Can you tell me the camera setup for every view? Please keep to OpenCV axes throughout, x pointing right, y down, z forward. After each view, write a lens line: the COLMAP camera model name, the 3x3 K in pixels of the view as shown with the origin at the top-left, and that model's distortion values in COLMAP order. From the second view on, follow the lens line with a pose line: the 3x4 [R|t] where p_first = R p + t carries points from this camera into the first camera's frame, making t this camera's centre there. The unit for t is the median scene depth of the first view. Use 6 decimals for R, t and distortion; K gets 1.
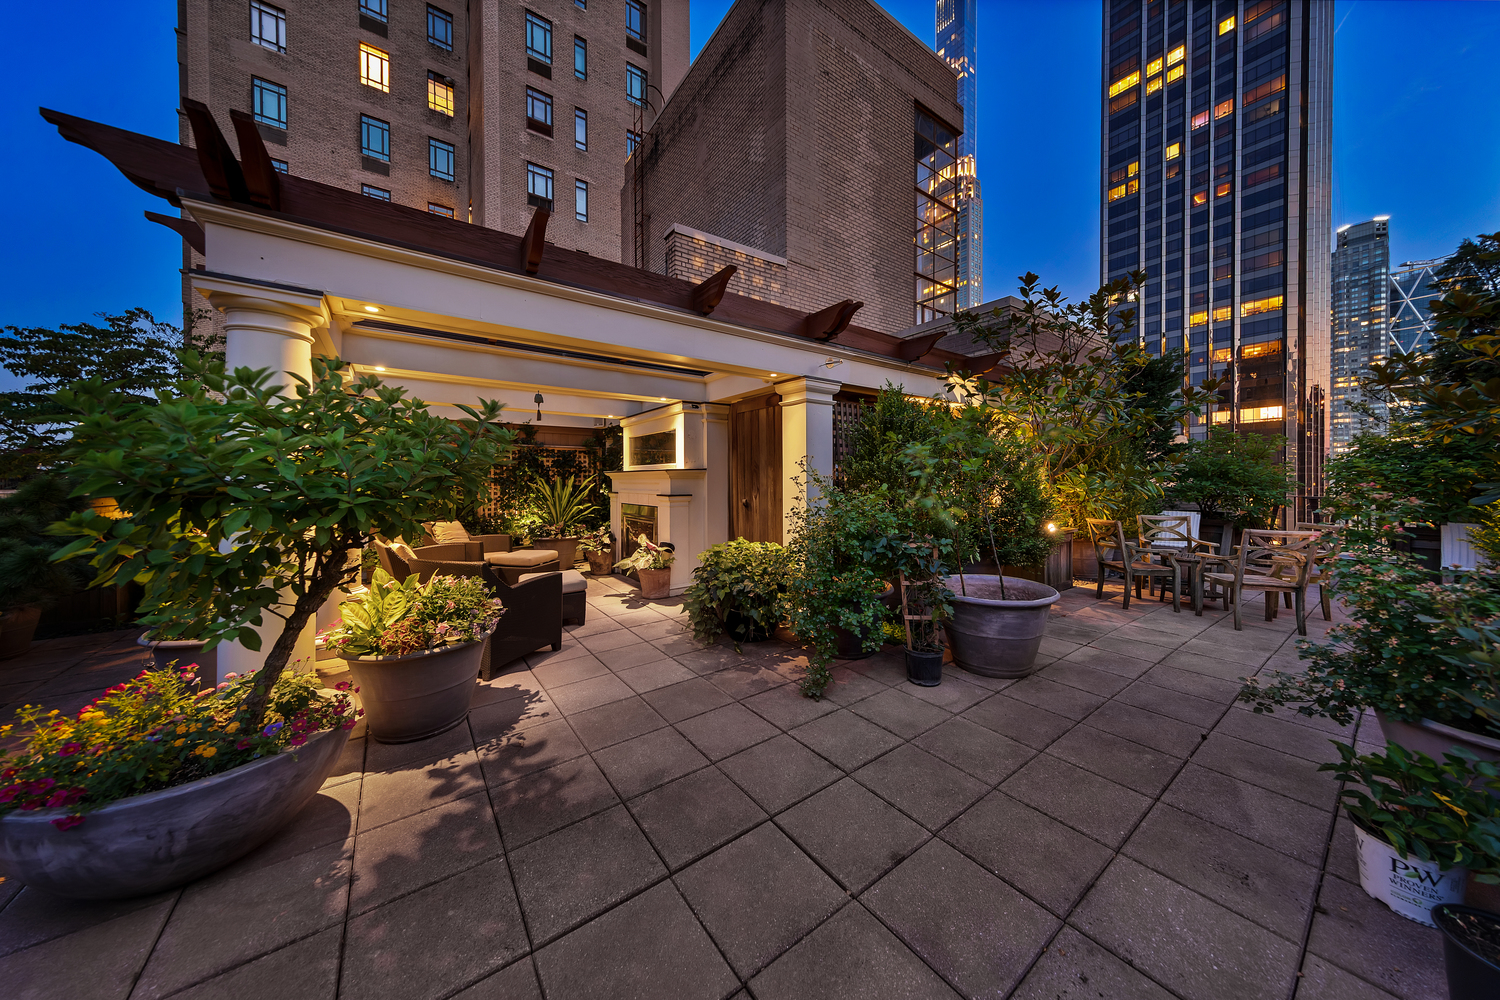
lens RADIAL K [[492.4, 0, 796.8], [0, 492.4, 482.6], [0, 0, 1]] dist [0.002551, 0.000029]
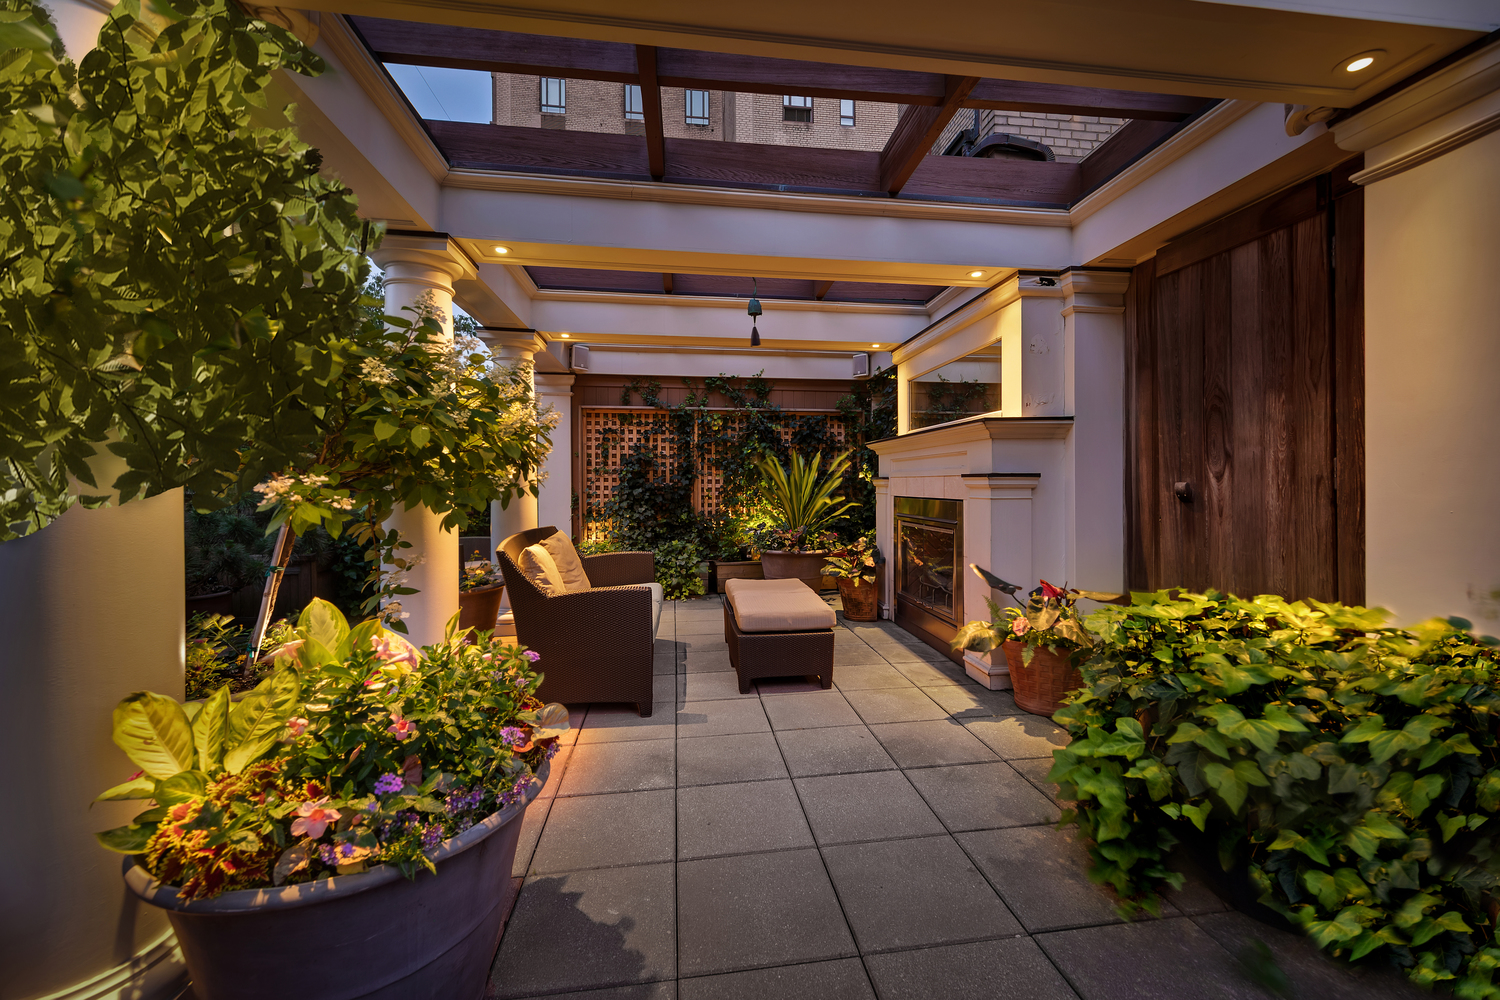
lens RADIAL K [[639.9, 0, 757.3], [0, 639.9, 487.5], [0, 0, 1]] dist [0.003958, 0.000157]
pose [[0.847618, 0.003069, -0.530598, -0.099542], [-0.003477, 0.999994, 0.000230, 0.031459], [0.530596, 0.001650, 0.847623, 0.294188]]
